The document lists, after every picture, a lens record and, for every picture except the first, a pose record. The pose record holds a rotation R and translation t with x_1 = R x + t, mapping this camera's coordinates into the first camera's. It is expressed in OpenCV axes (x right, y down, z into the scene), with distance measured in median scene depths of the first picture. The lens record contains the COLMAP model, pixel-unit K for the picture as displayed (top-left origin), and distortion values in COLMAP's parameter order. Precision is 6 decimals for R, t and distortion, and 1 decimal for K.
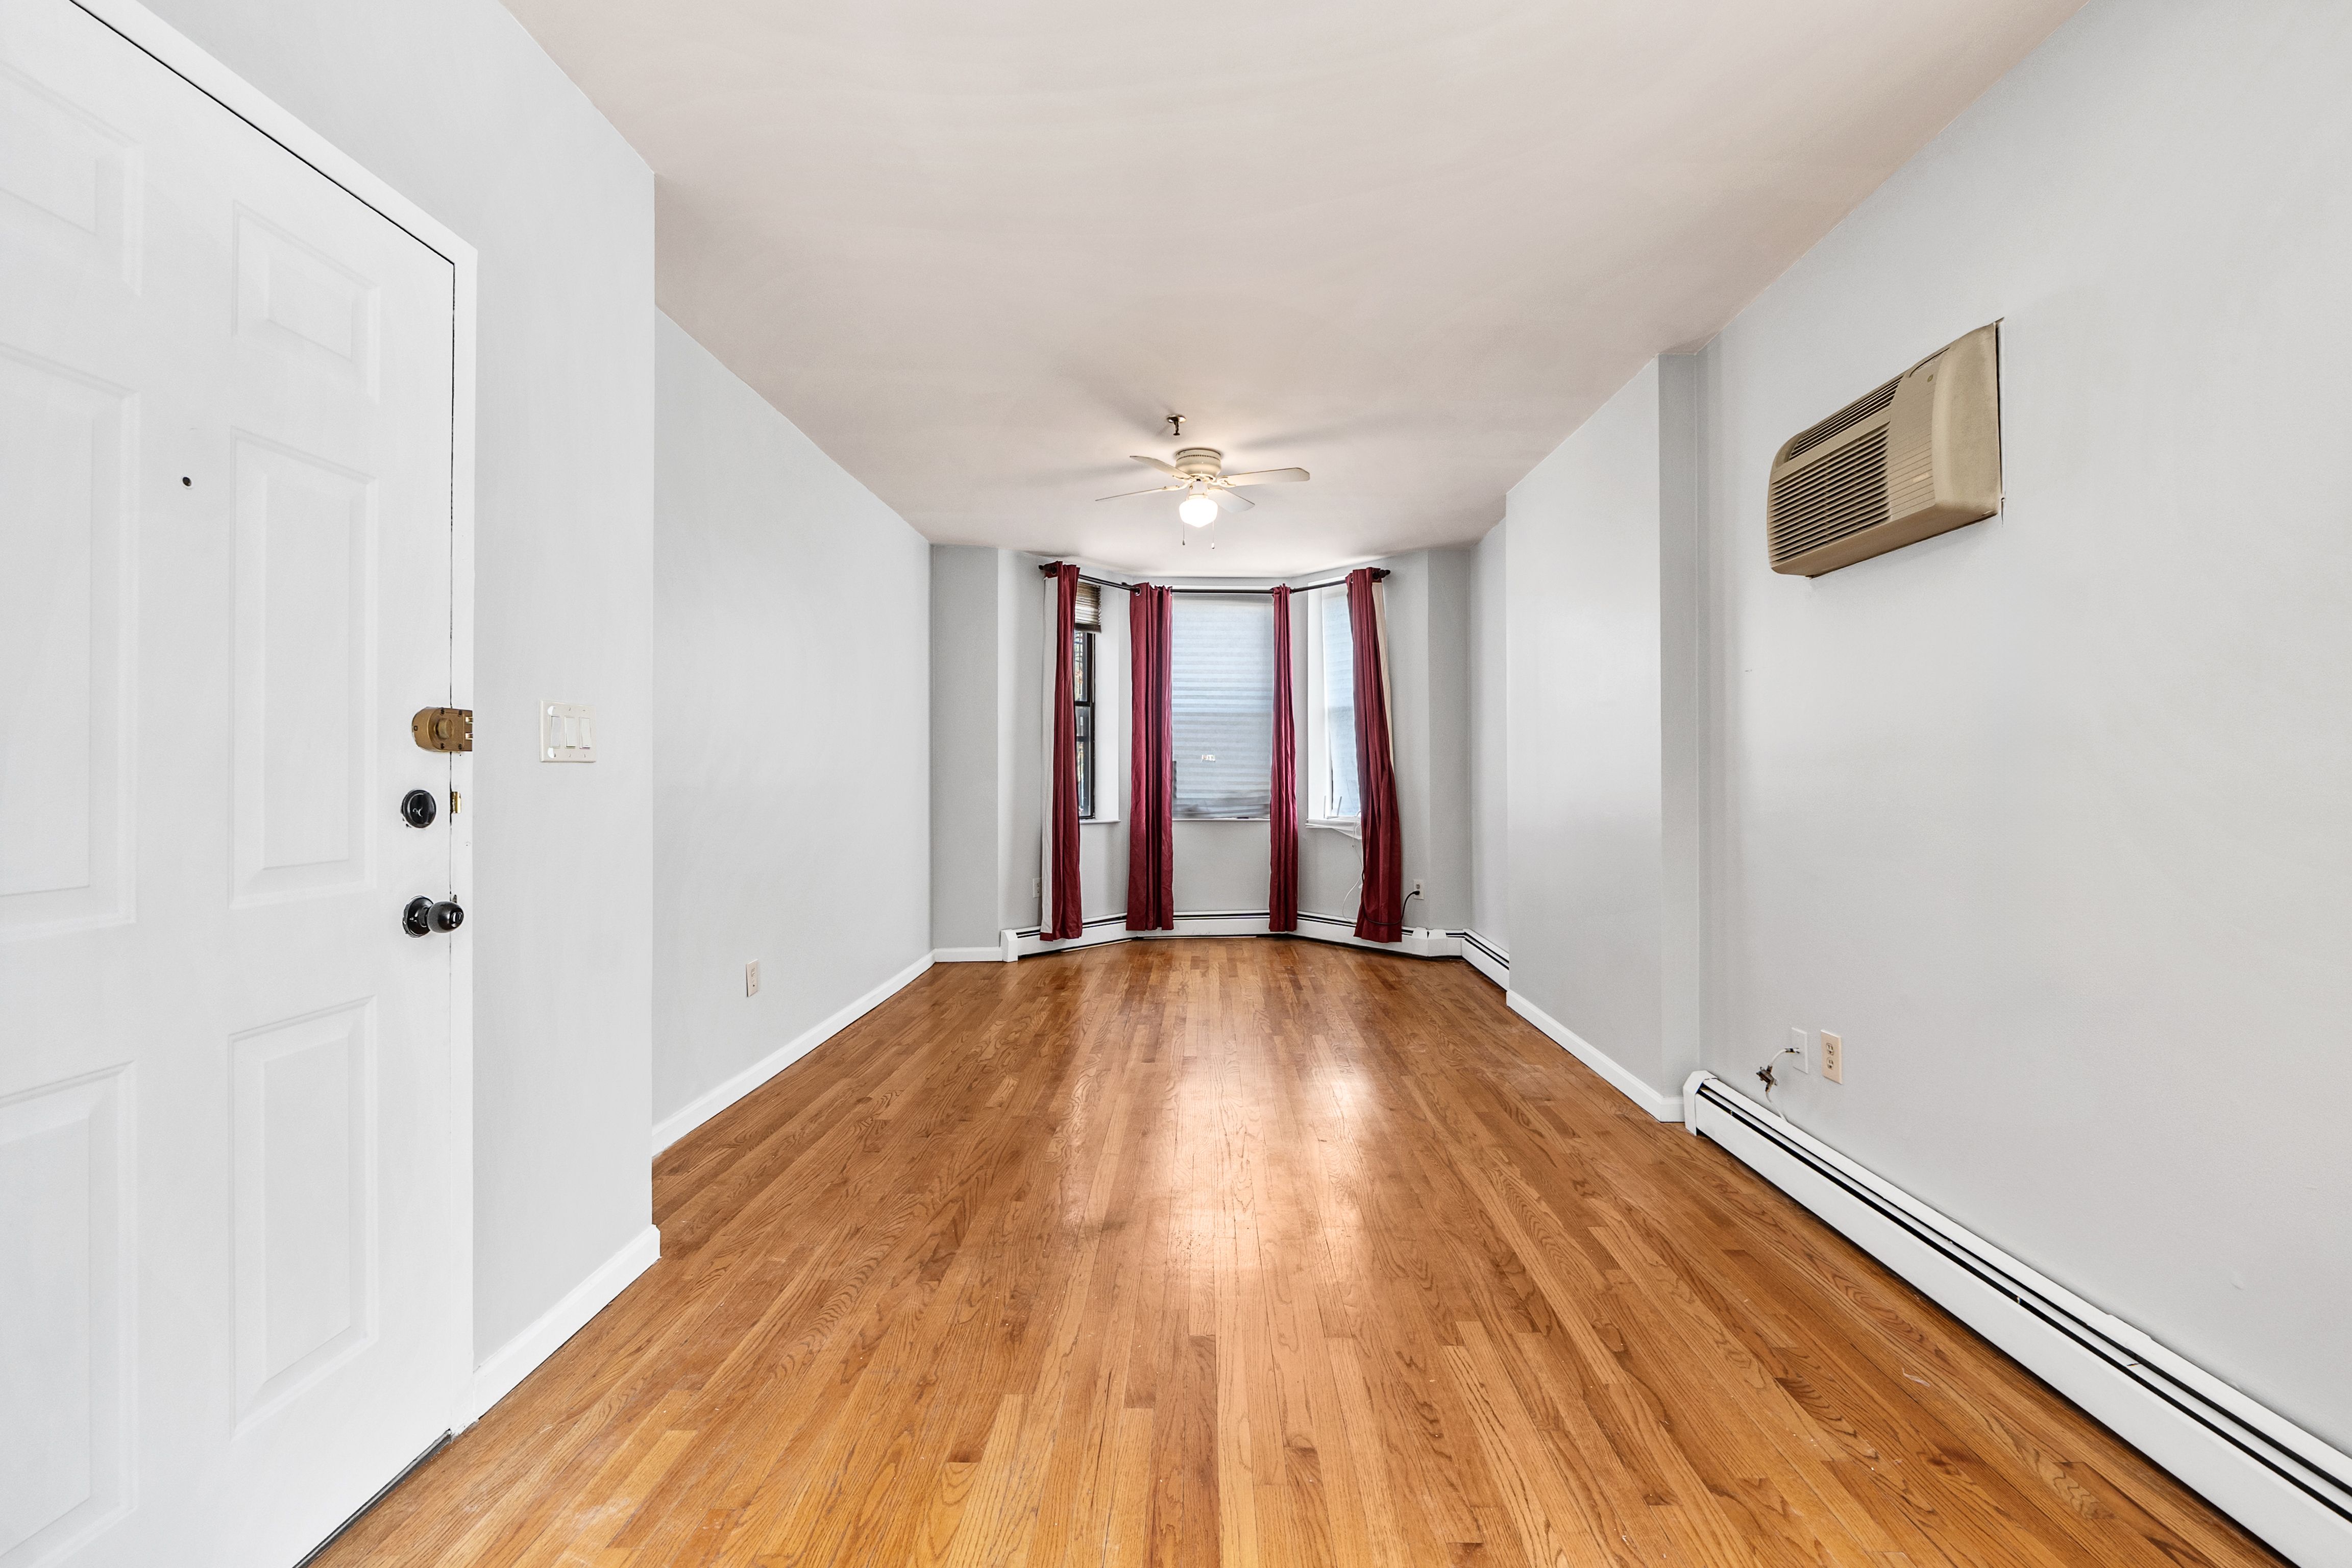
lens RADIAL K [[1012.8, 0, 1223.2], [0, 1012.8, 755.0], [0, 0, 1]] dist [-0.011369, 0.000147]
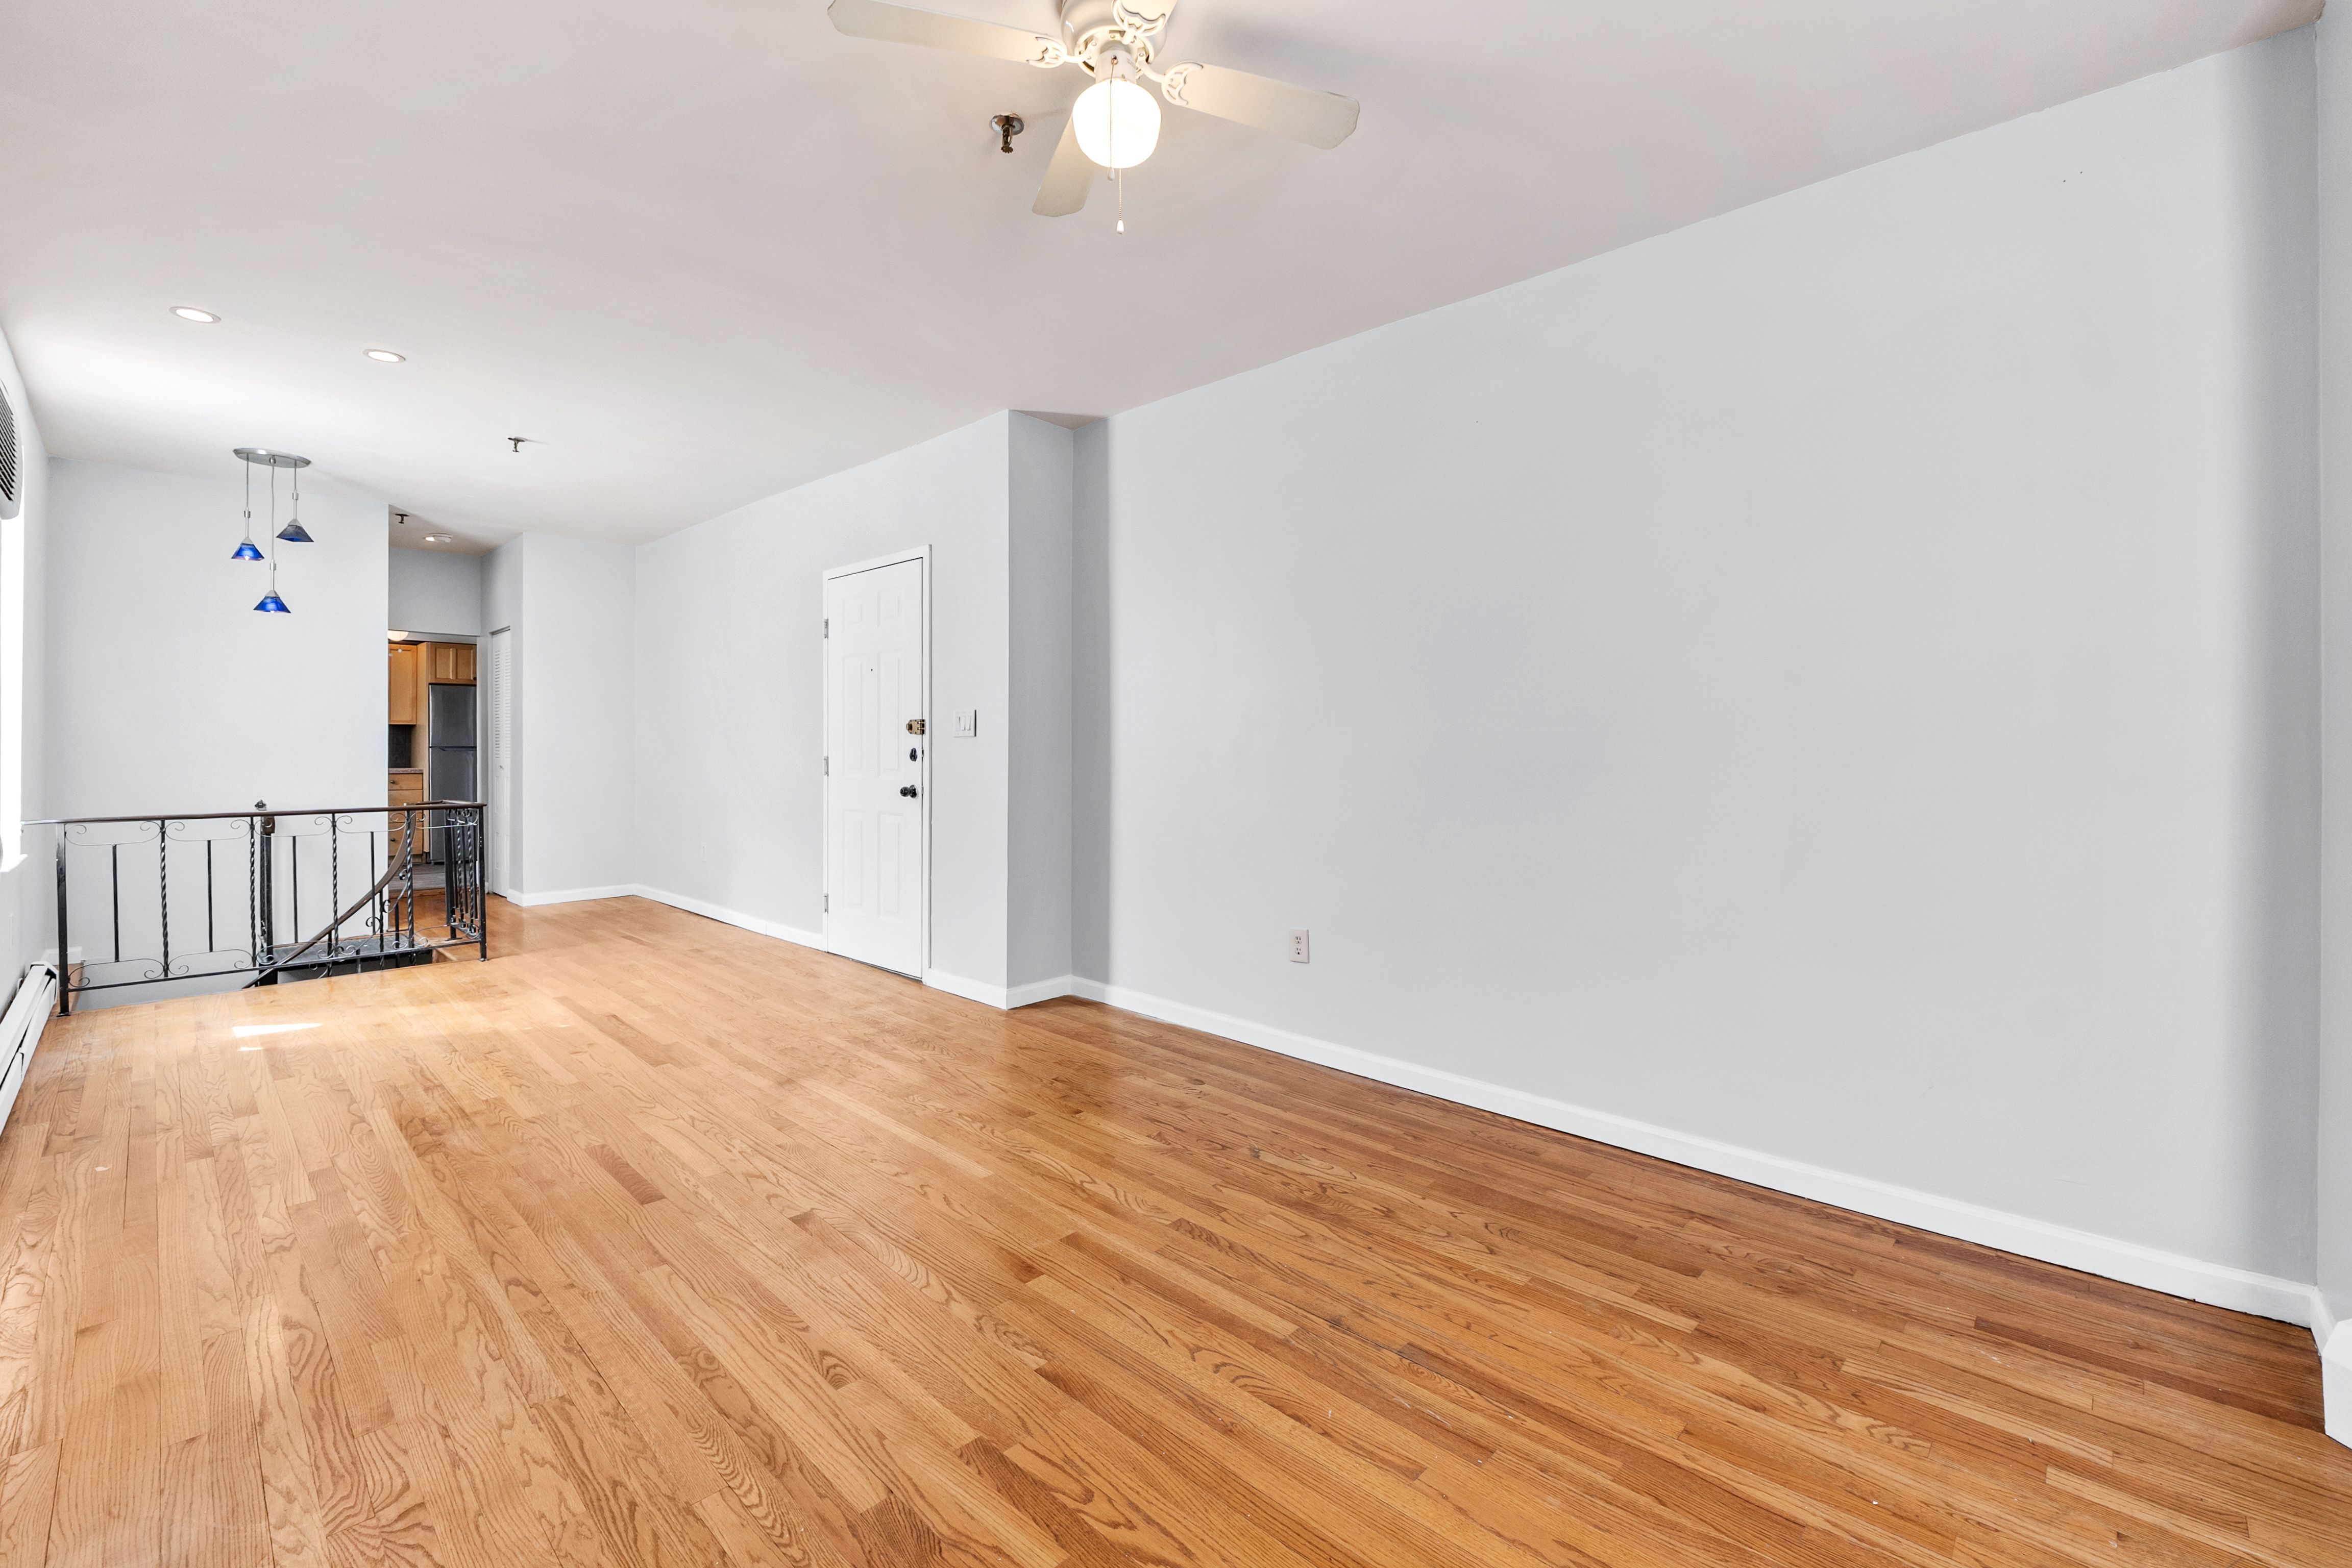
lens RADIAL K [[1012.8, 0, 1190.2], [0, 1012.8, 759.7], [0, 0, 1]] dist [-0.011369, 0.000147]
pose [[-0.707974, 0.008537, -0.706187, 0.480117], [0.012502, 0.999922, -0.000445, 0.053865], [0.706128, -0.009144, -0.708026, 2.487101]]
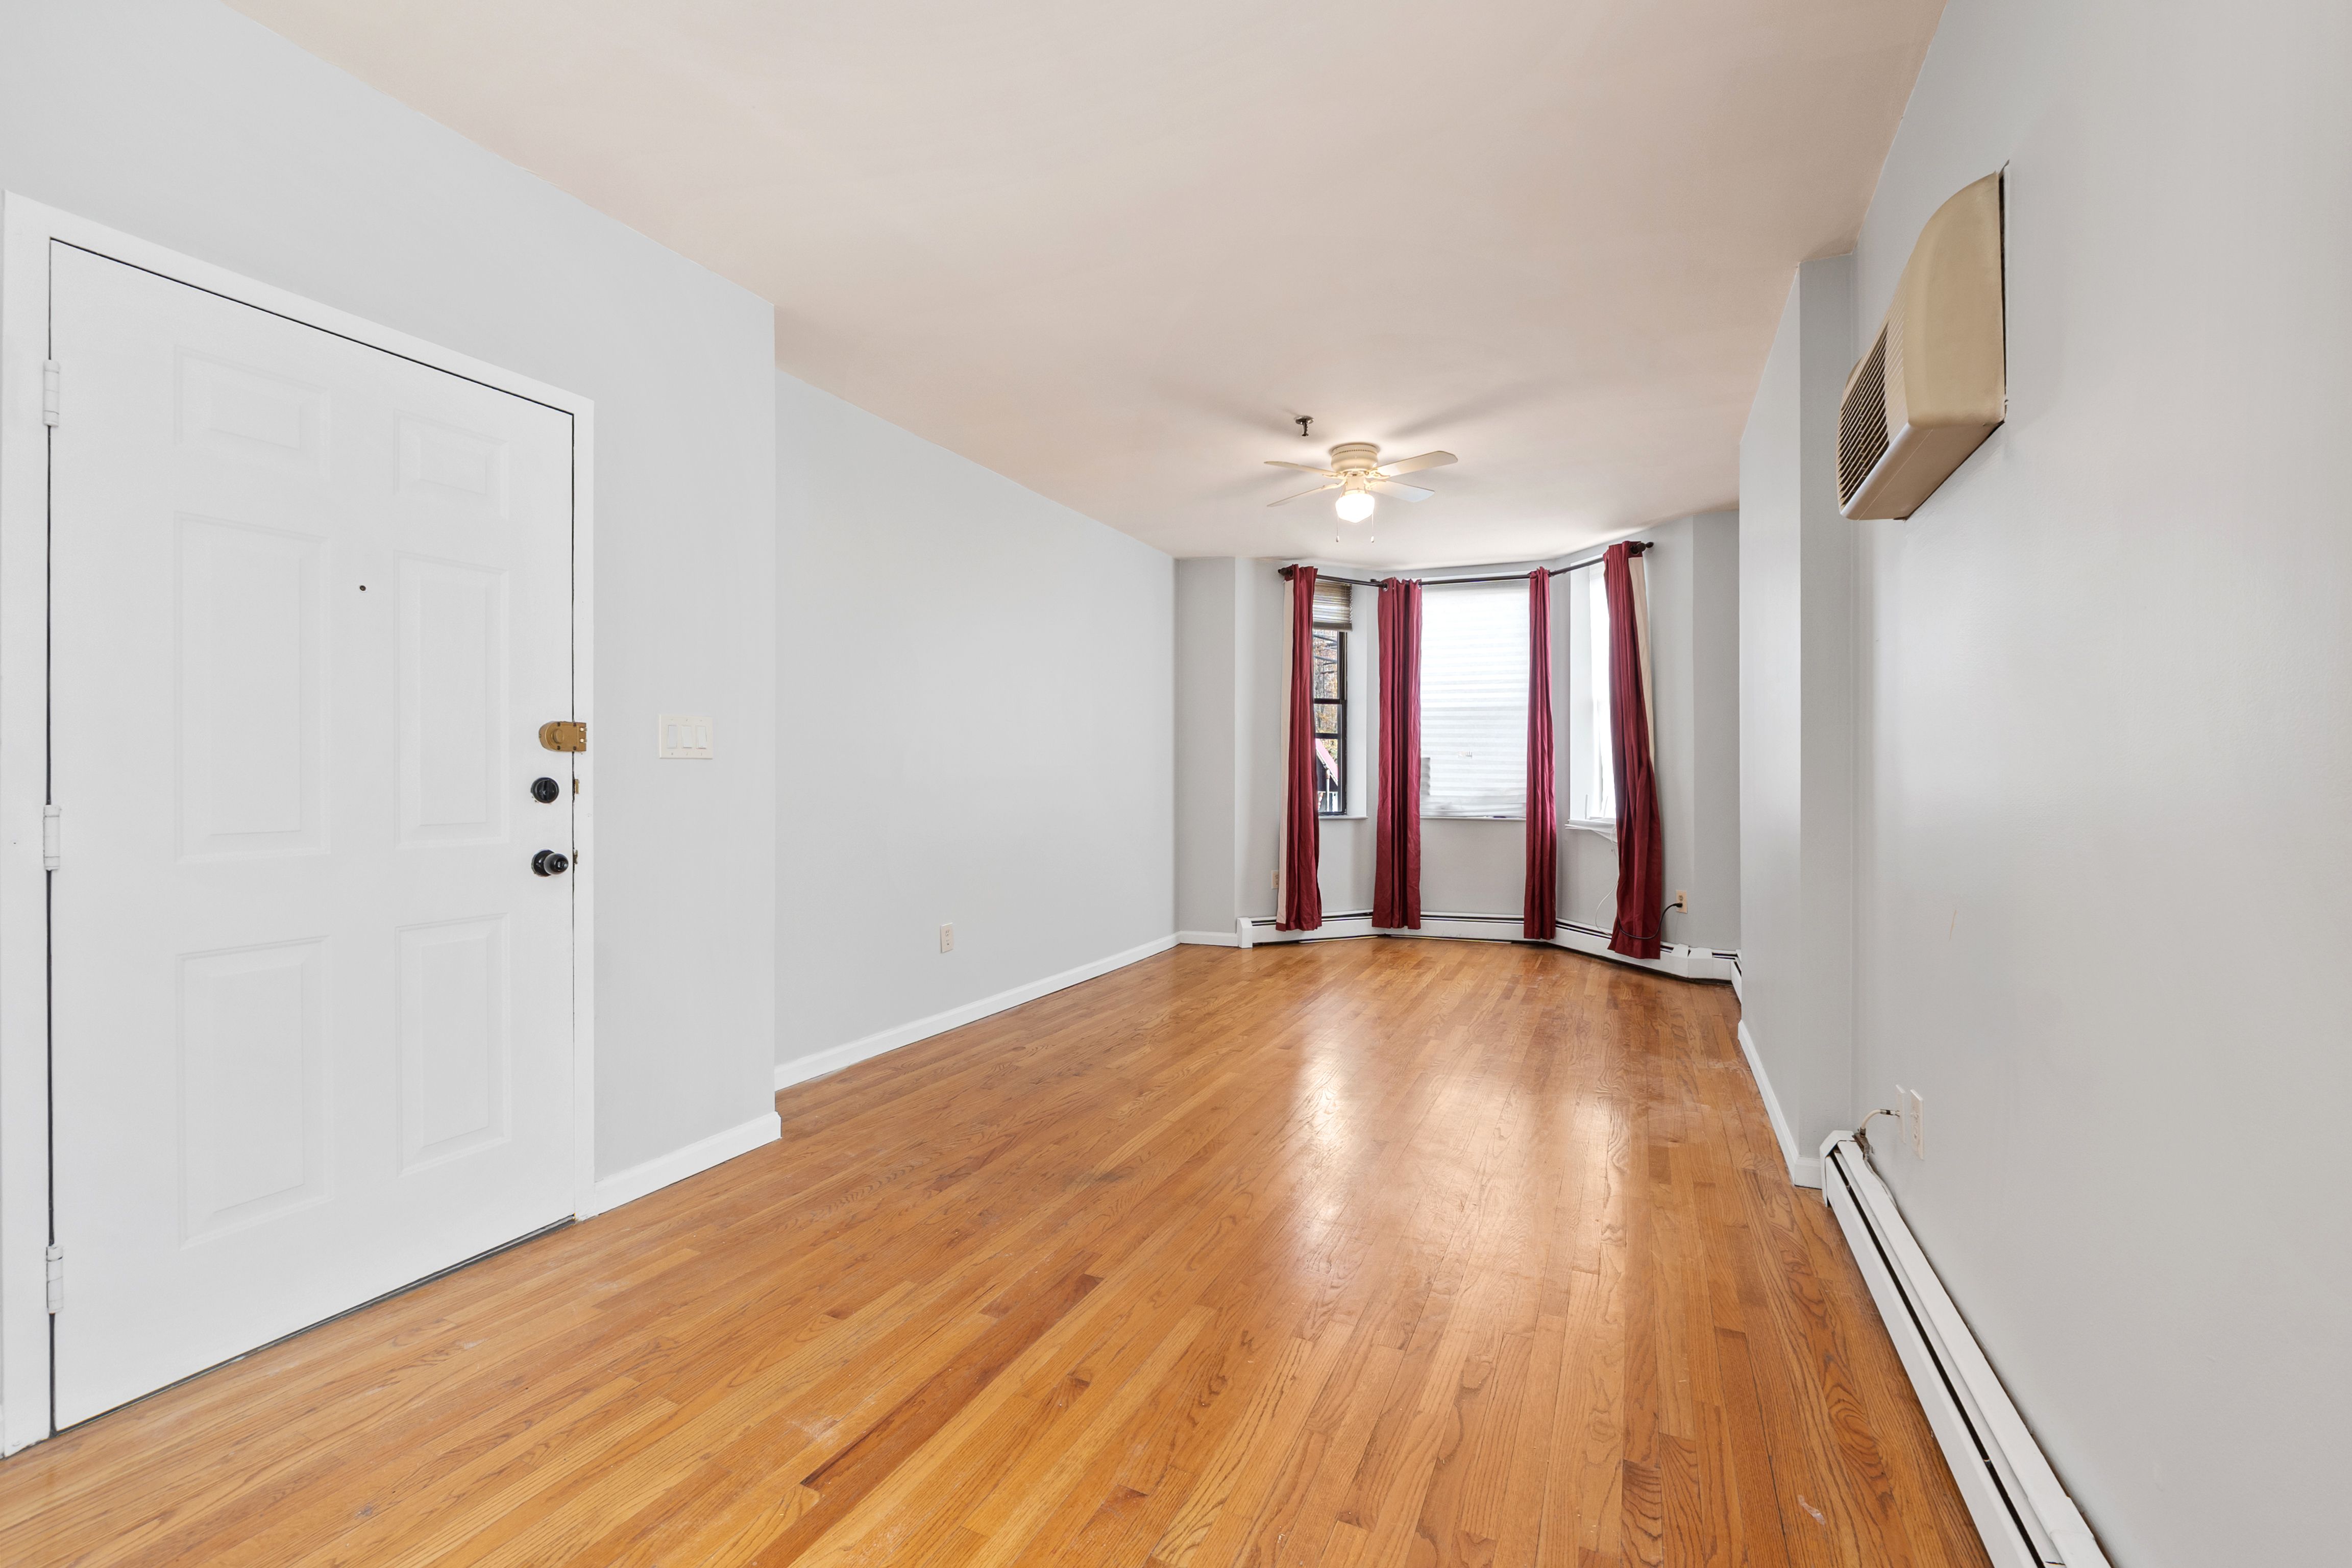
lens RADIAL K [[1012.8, 0, 1178.8], [0, 1012.8, 761.7], [0, 0, 1]] dist [-0.011369, 0.000147]
pose [[0.902519, -0.003077, -0.430640, 0.466590], [0.006654, 0.999955, 0.006800, 0.005281], [0.430600, -0.009002, 0.902498, 0.042923]]
